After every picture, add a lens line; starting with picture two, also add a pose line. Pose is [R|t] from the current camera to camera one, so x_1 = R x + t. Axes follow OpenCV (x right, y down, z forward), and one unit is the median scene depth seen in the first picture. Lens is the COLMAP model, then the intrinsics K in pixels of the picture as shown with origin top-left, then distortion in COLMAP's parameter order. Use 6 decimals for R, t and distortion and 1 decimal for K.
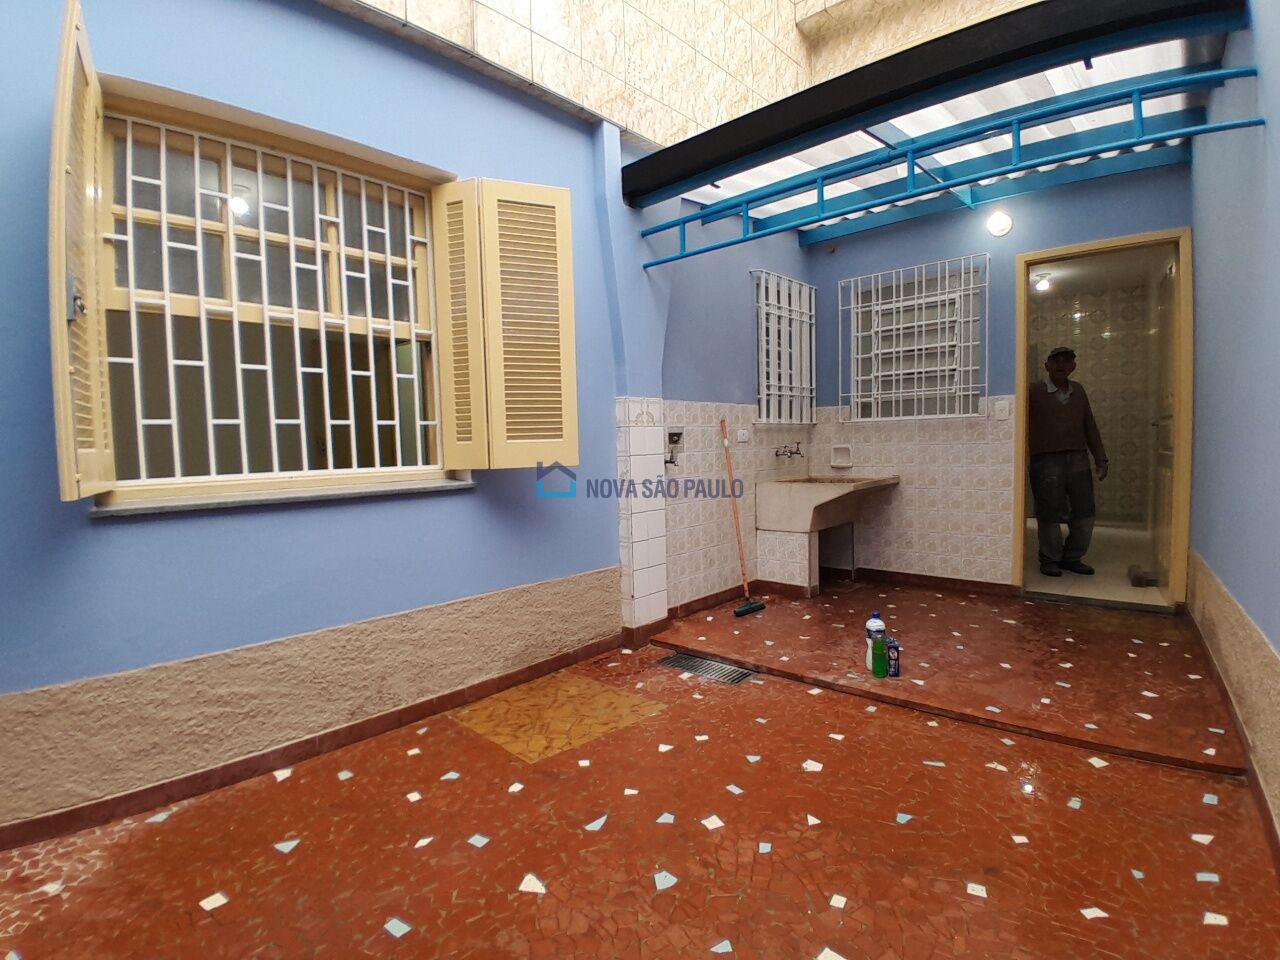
lens RADIAL K [[632.3, 0, 632.5], [0, 632.3, 482.7], [0, 0, 1]] dist [0.006604, -0.045064]
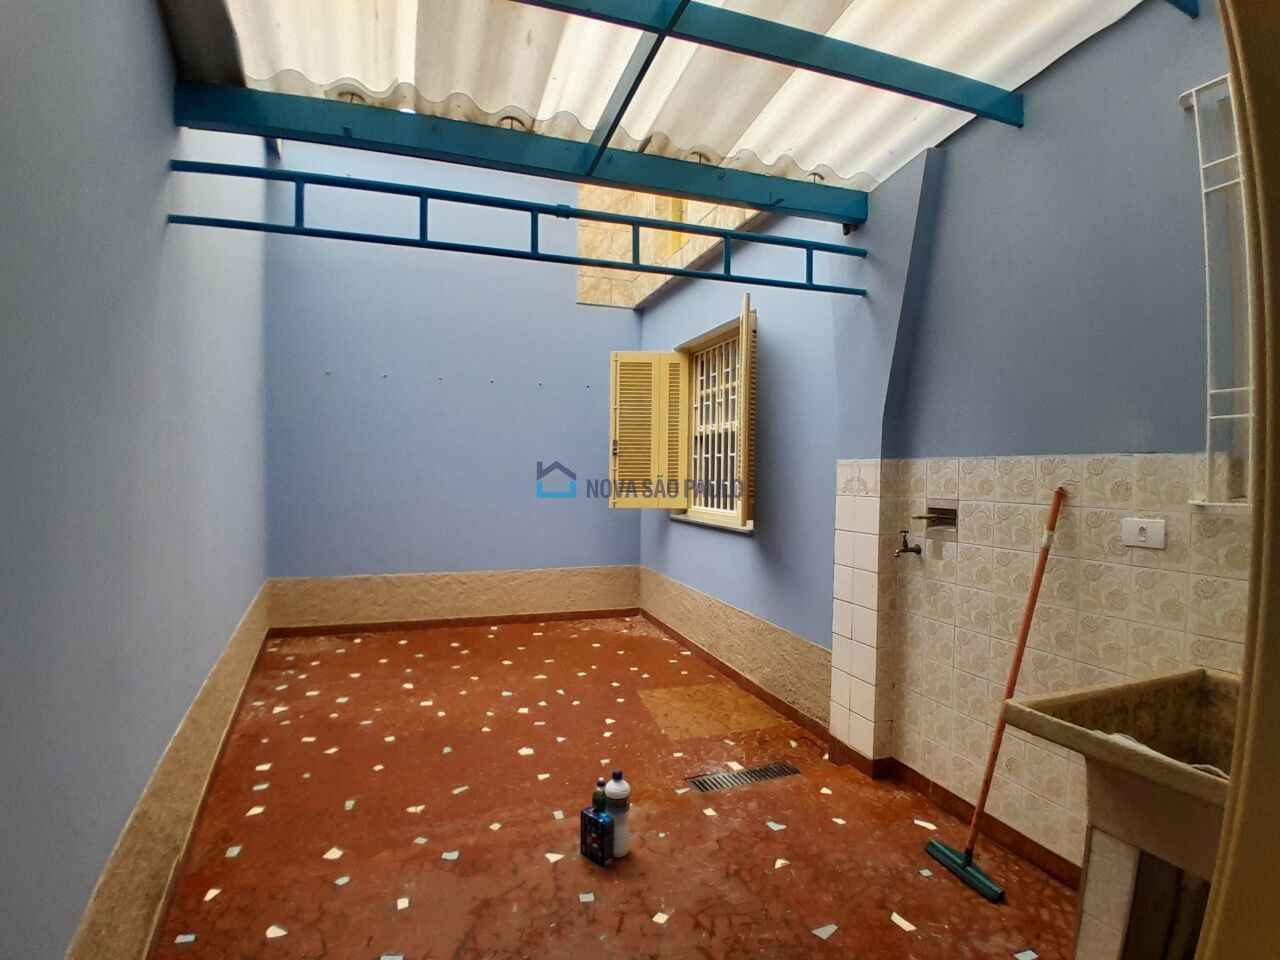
lens RADIAL K [[632.3, 0, 632.5], [0, 632.3, 482.7], [0, 0, 1]] dist [0.006604, -0.045064]
pose [[-0.478592, 0.035100, -0.877335, 1.215039], [-0.054308, 0.996104, 0.069477, -0.208801], [0.876356, 0.080897, -0.474822, 1.625044]]
